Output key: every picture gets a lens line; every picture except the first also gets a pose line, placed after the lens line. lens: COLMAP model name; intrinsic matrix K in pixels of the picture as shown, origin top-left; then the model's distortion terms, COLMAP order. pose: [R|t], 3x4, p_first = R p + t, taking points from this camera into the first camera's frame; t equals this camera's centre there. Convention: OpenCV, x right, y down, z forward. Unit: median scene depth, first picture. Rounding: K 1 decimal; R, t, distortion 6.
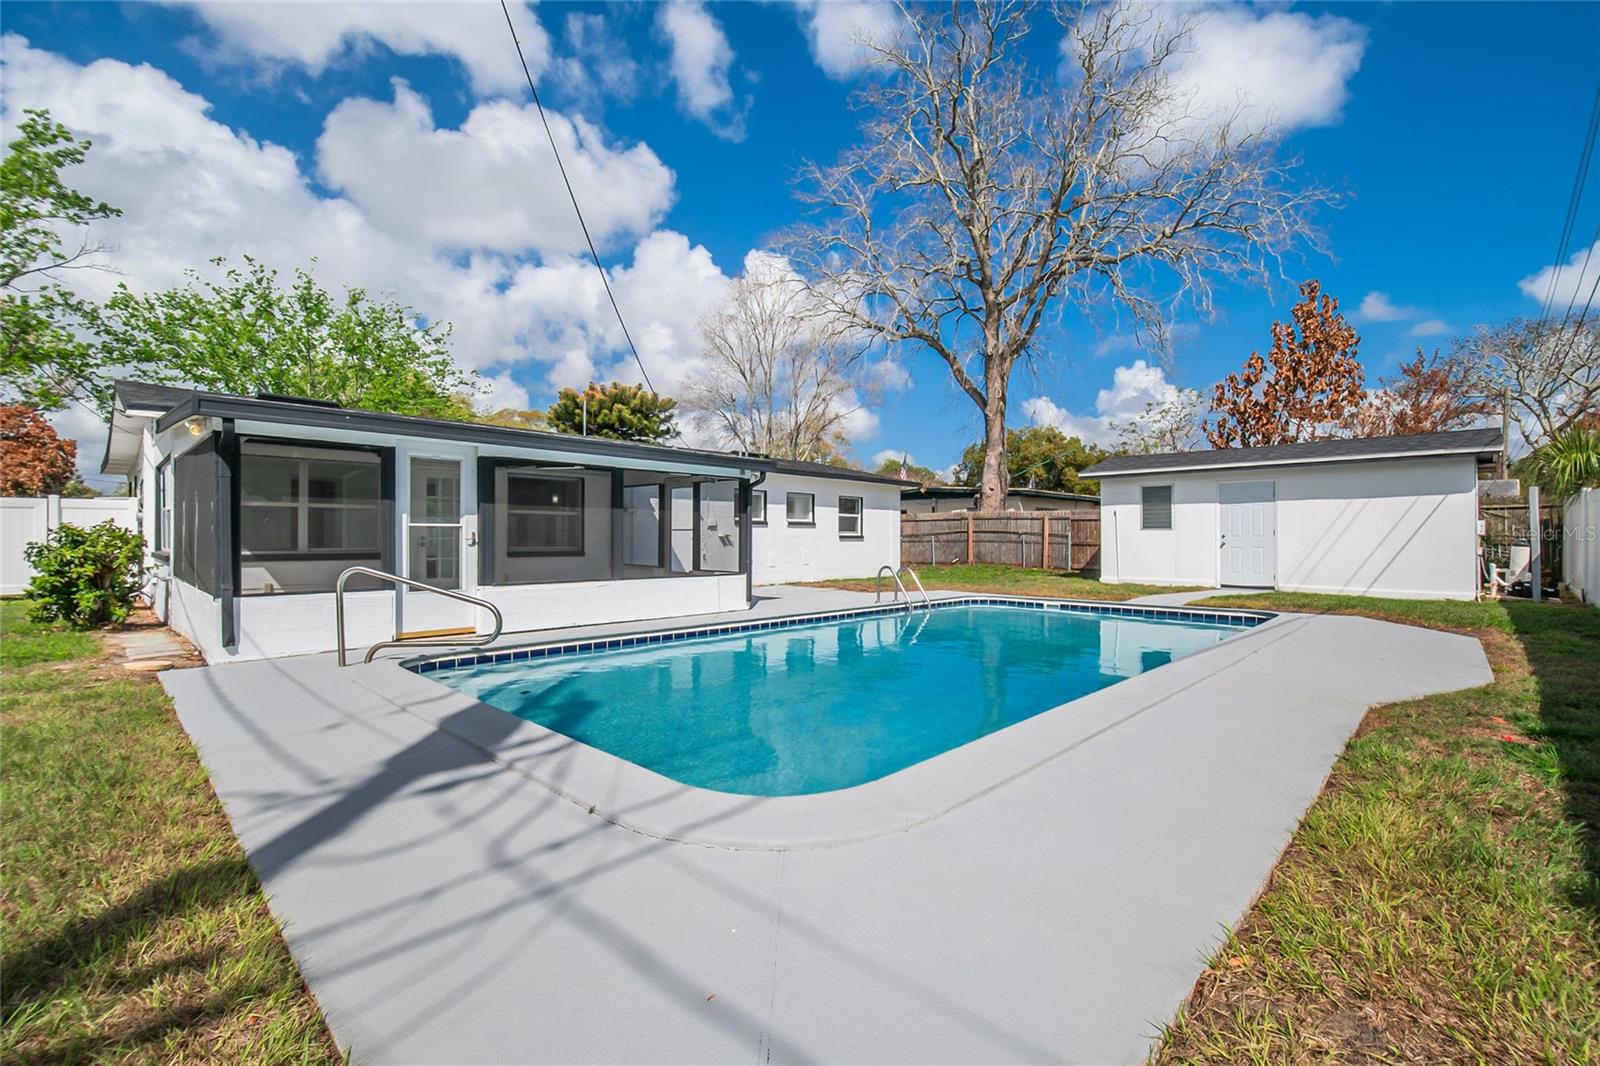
lens RADIAL K [[692.3, 0, 816.7], [0, 692.3, 540.3], [0, 0, 1]] dist [0.026252, -0.012890]
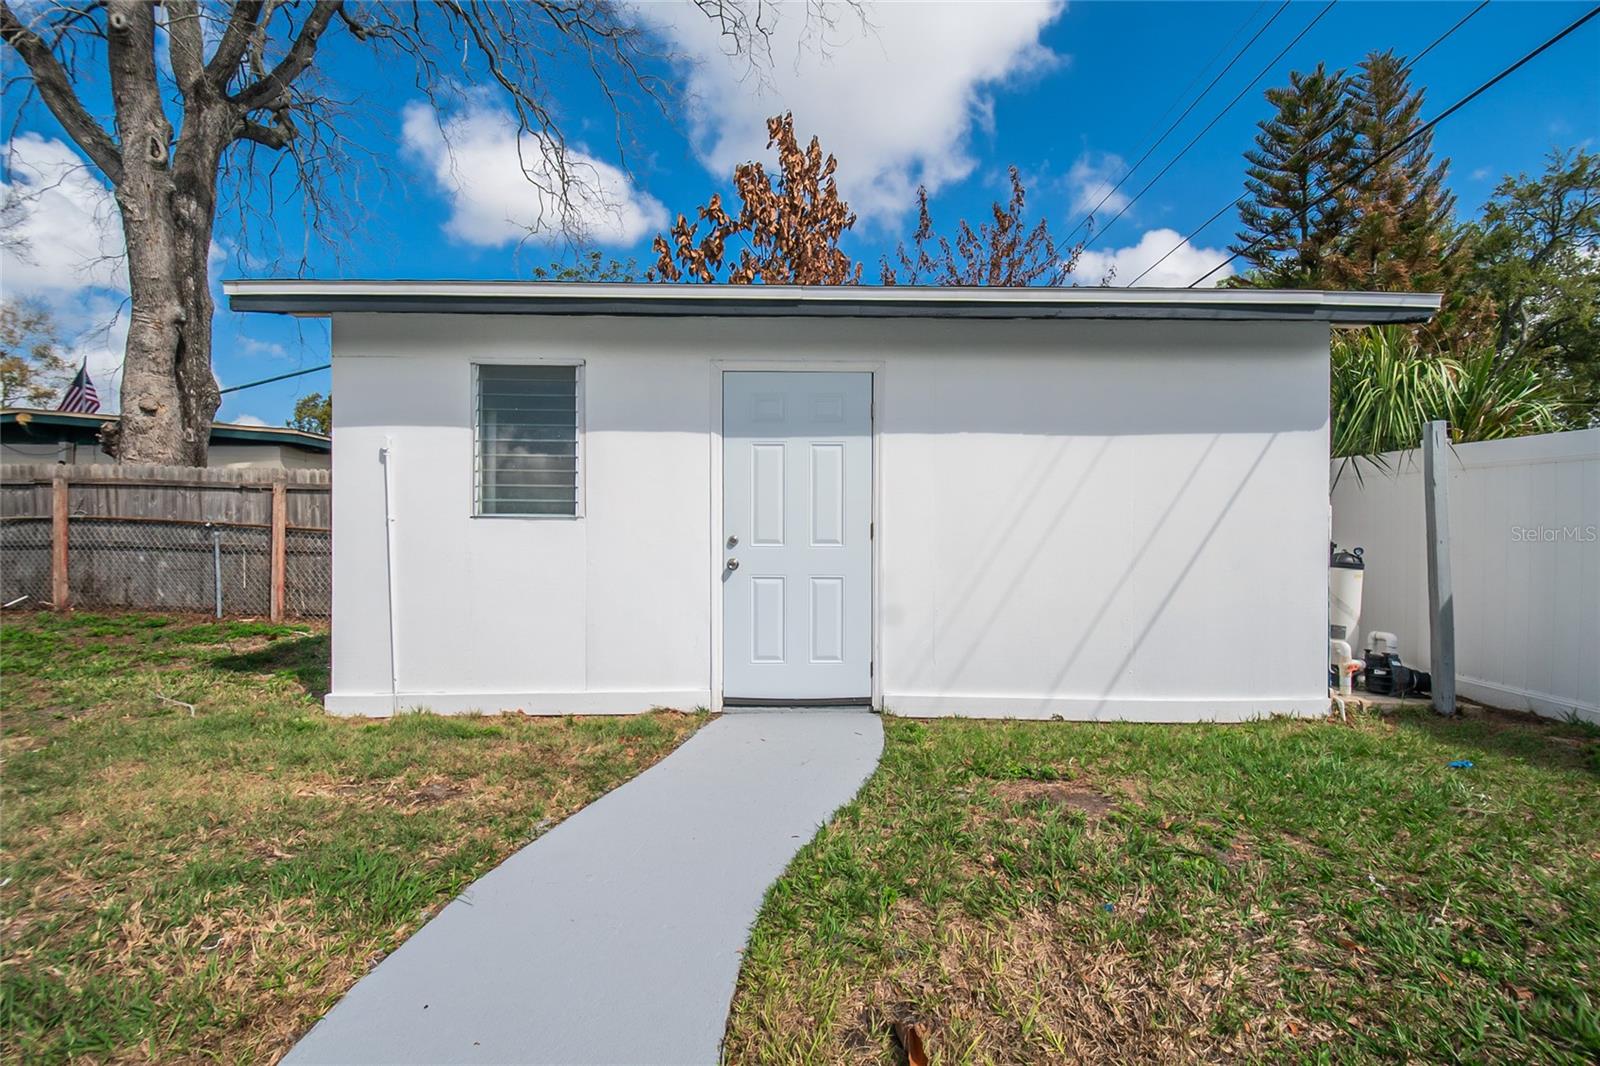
lens RADIAL K [[692.3, 0, 808.3], [0, 692.3, 534.8], [0, 0, 1]] dist [0.026252, -0.012890]
pose [[0.714967, -0.001178, 0.699157, 0.358160], [-0.000509, 0.999997, 0.002206, -0.008916], [-0.699158, -0.001933, 0.714965, 0.689030]]
